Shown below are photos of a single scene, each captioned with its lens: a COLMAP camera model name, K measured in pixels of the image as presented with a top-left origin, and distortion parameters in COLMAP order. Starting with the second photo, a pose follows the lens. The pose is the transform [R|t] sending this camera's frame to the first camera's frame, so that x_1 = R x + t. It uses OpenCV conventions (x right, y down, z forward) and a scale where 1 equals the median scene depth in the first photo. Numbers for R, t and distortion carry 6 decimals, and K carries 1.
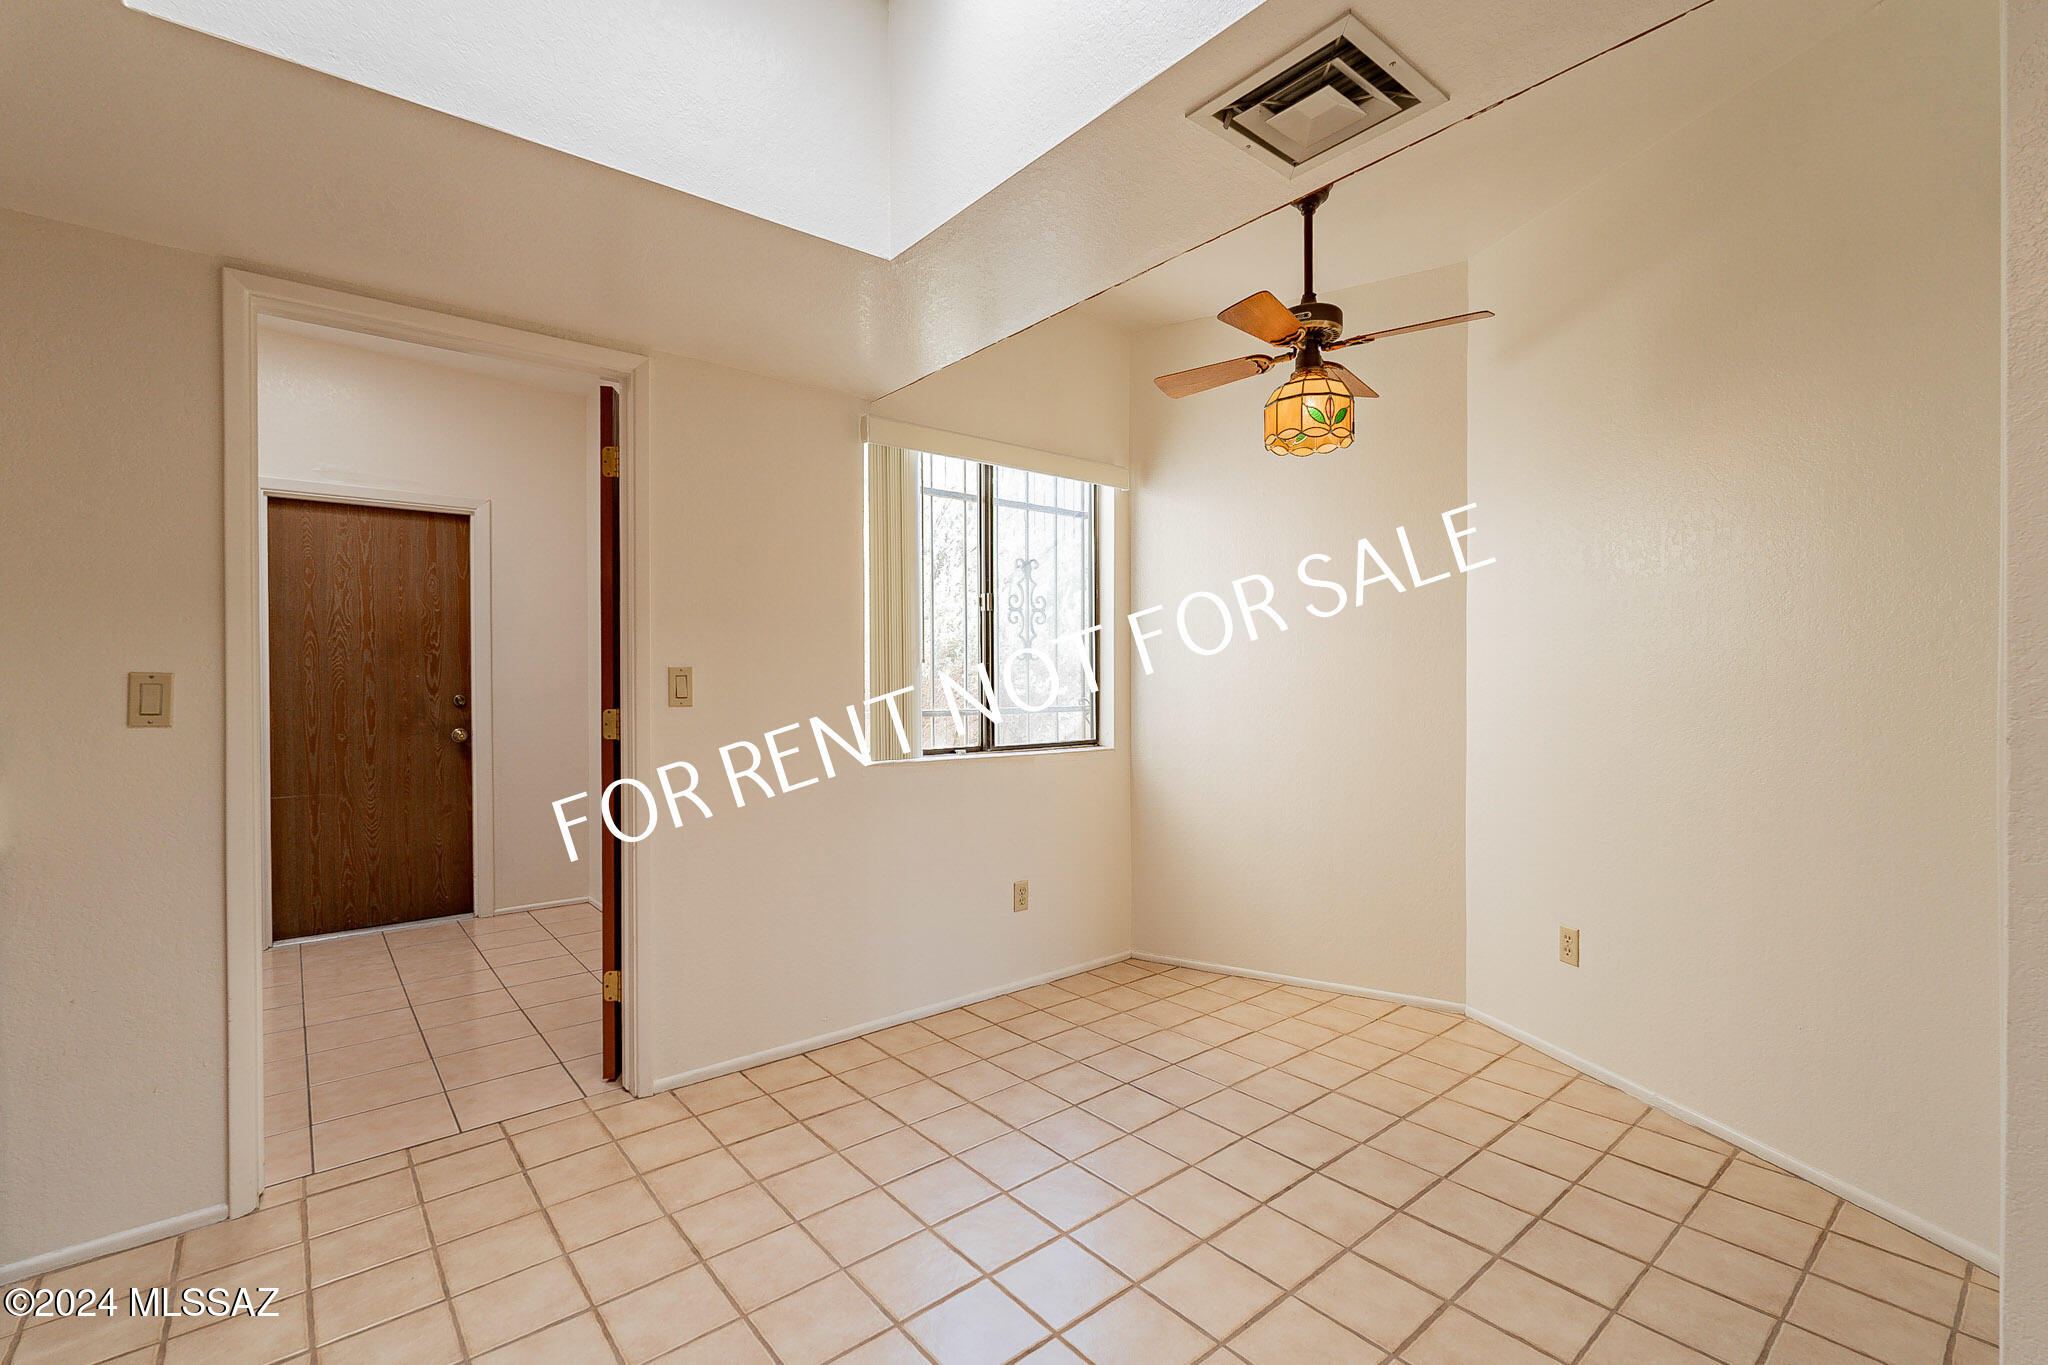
lens RADIAL K [[899.2, 0, 1023.1], [0, 899.2, 685.1], [0, 0, 1]] dist [0.000550, 0.000380]
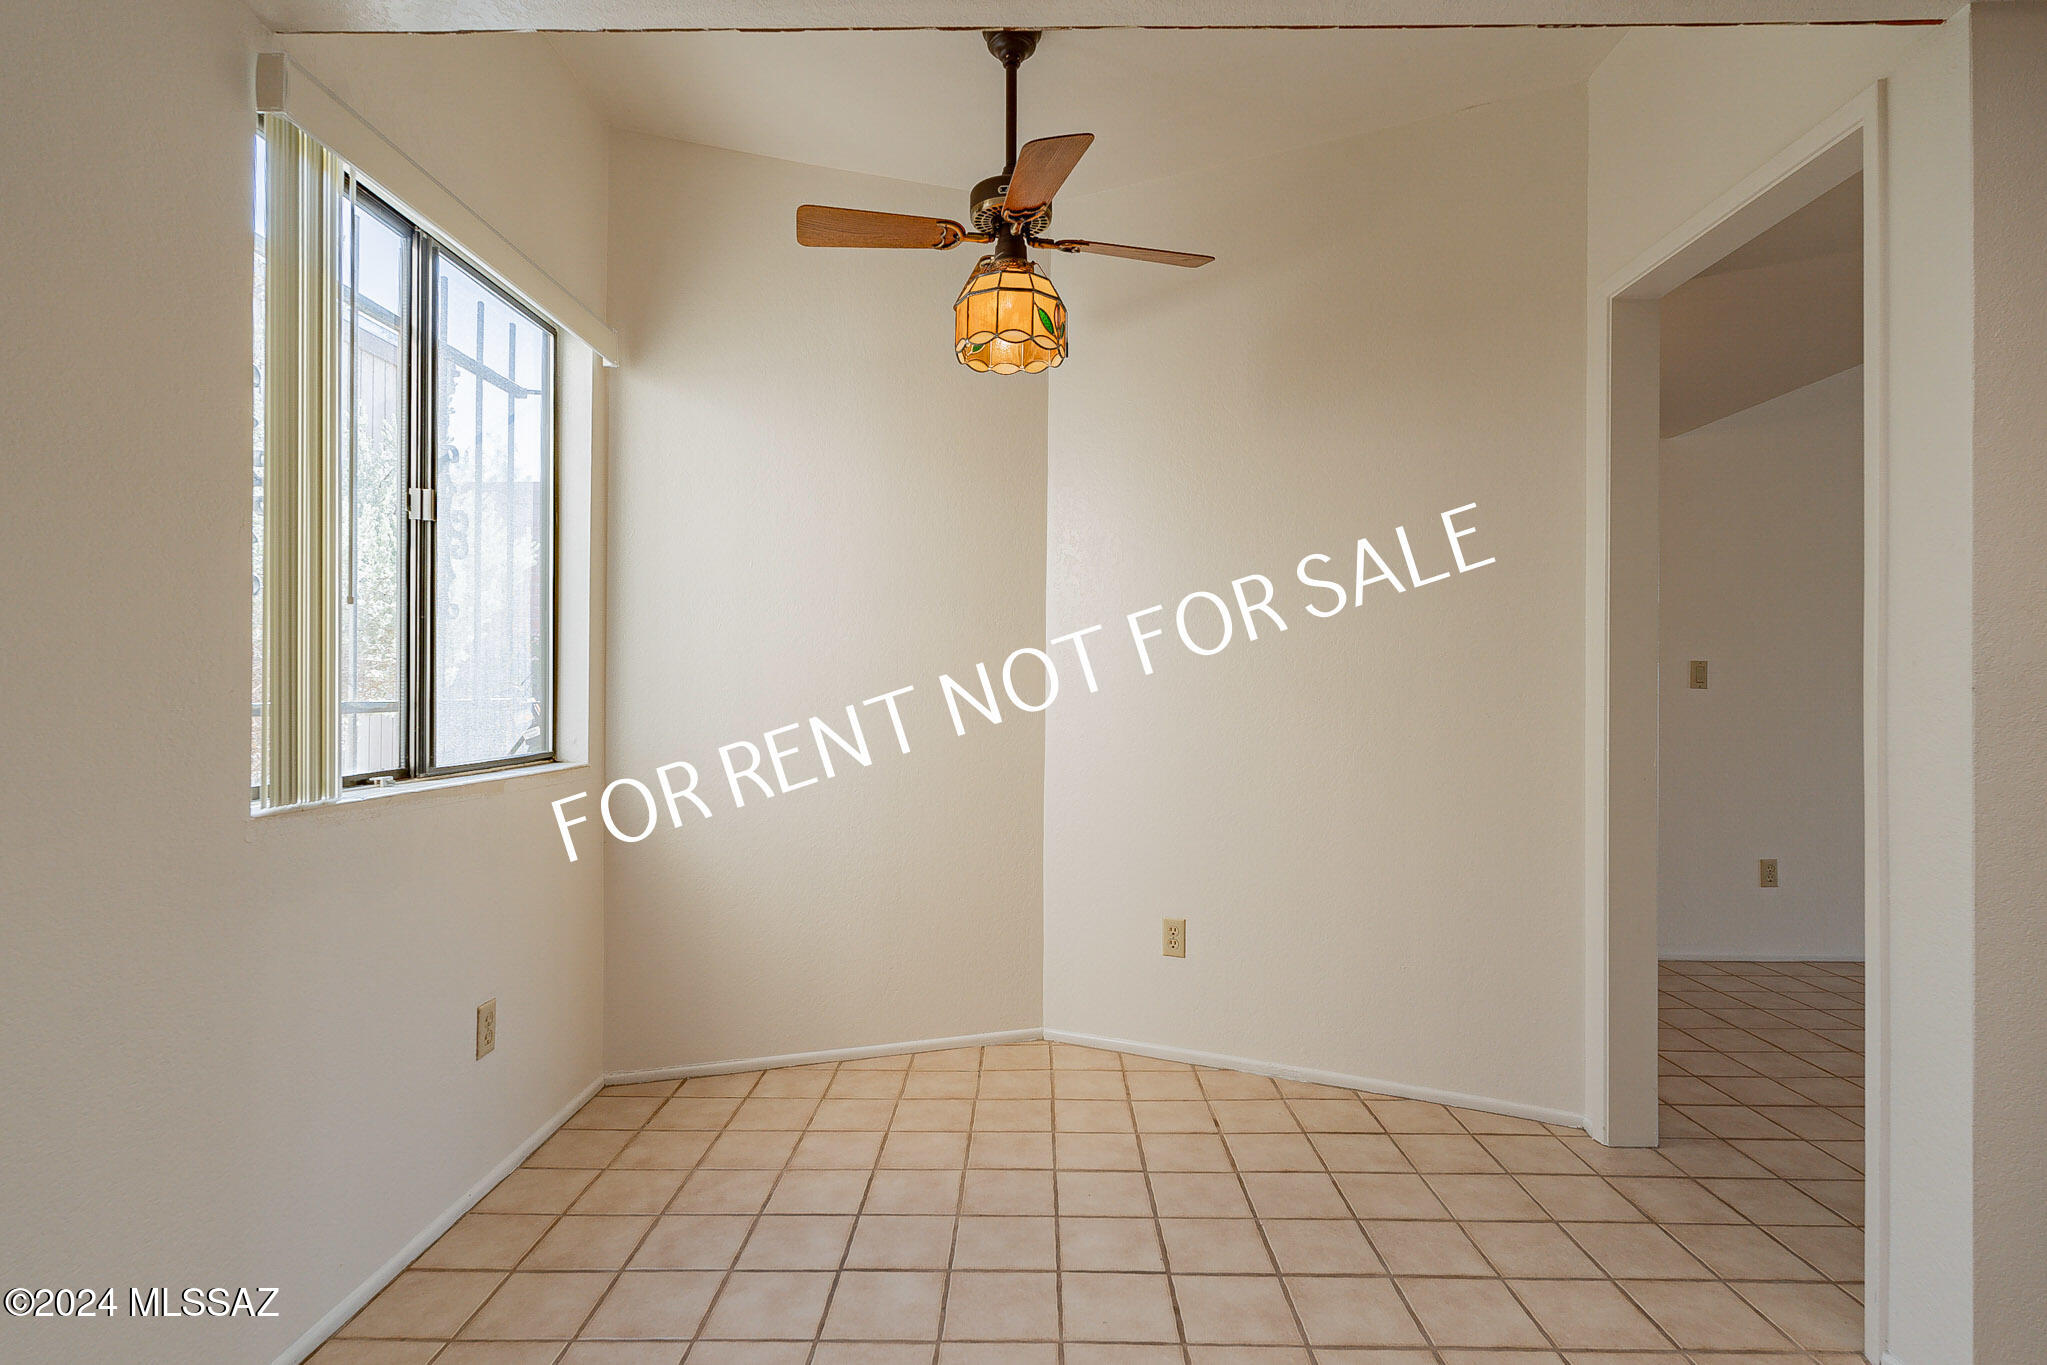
lens RADIAL K [[1027.5, 0, 1023.9], [0, 1027.5, 687.3], [0, 0, 1]] dist [-0.000050, -0.000760]
pose [[0.648937, 0.009382, 0.760784, -0.315991], [-0.004417, 0.999954, -0.008563, 0.025825], [-0.760829, 0.002197, 0.648948, 0.364318]]
